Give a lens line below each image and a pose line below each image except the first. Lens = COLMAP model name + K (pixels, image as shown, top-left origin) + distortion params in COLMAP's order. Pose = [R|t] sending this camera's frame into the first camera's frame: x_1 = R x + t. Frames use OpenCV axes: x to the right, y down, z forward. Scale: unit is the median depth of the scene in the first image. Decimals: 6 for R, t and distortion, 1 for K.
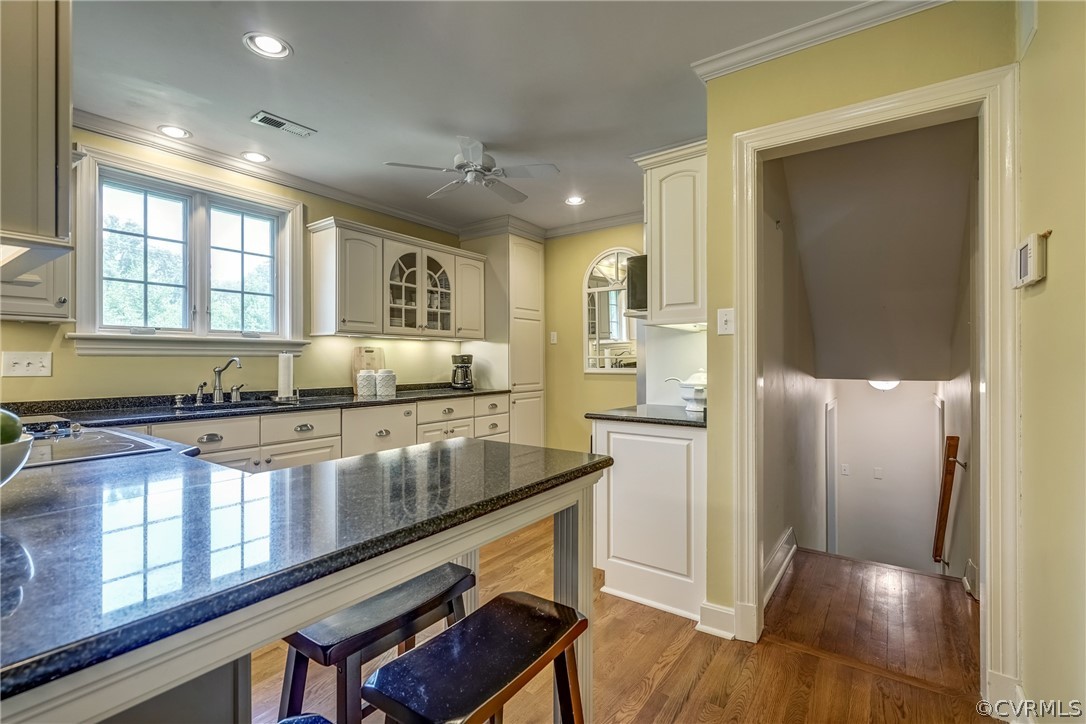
lens RADIAL K [[496.3, 0, 542.4], [0, 496.3, 361.3], [0, 0, 1]] dist [-0.000629, 0.001190]
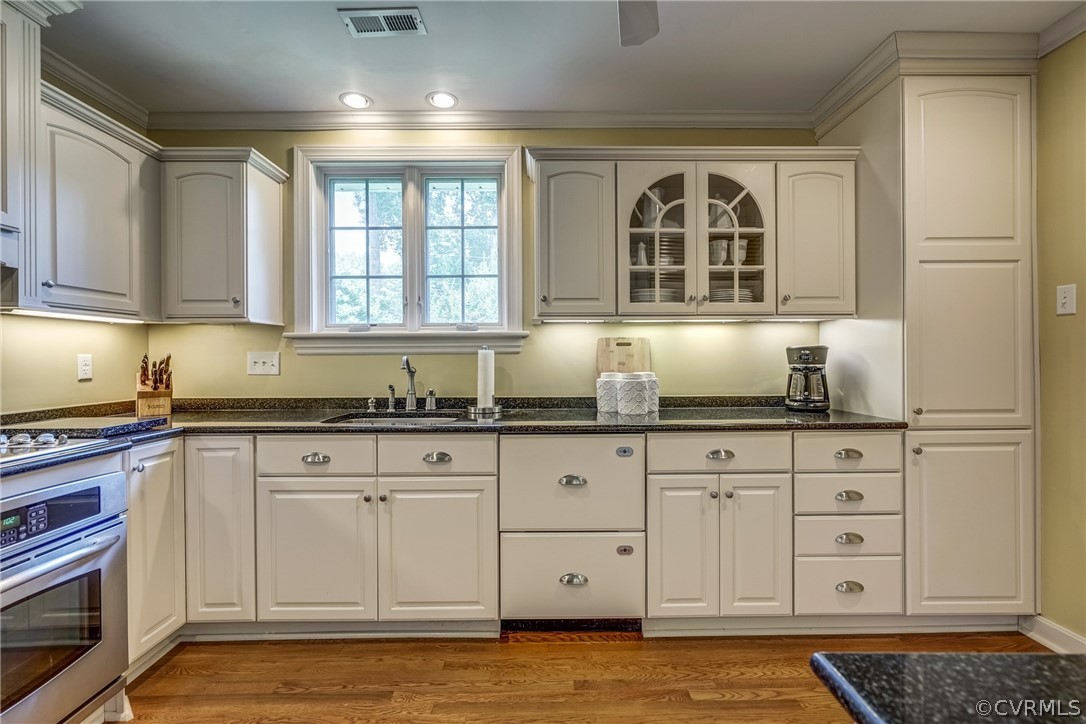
lens RADIAL K [[496.3, 0, 545.5], [0, 496.3, 358.0], [0, 0, 1]] dist [-0.000629, 0.001190]
pose [[0.589201, 0.000785, -0.807986, 0.120331], [0.003703, 0.999986, 0.003672, -0.004405], [0.807978, -0.005155, 0.589190, 0.527629]]
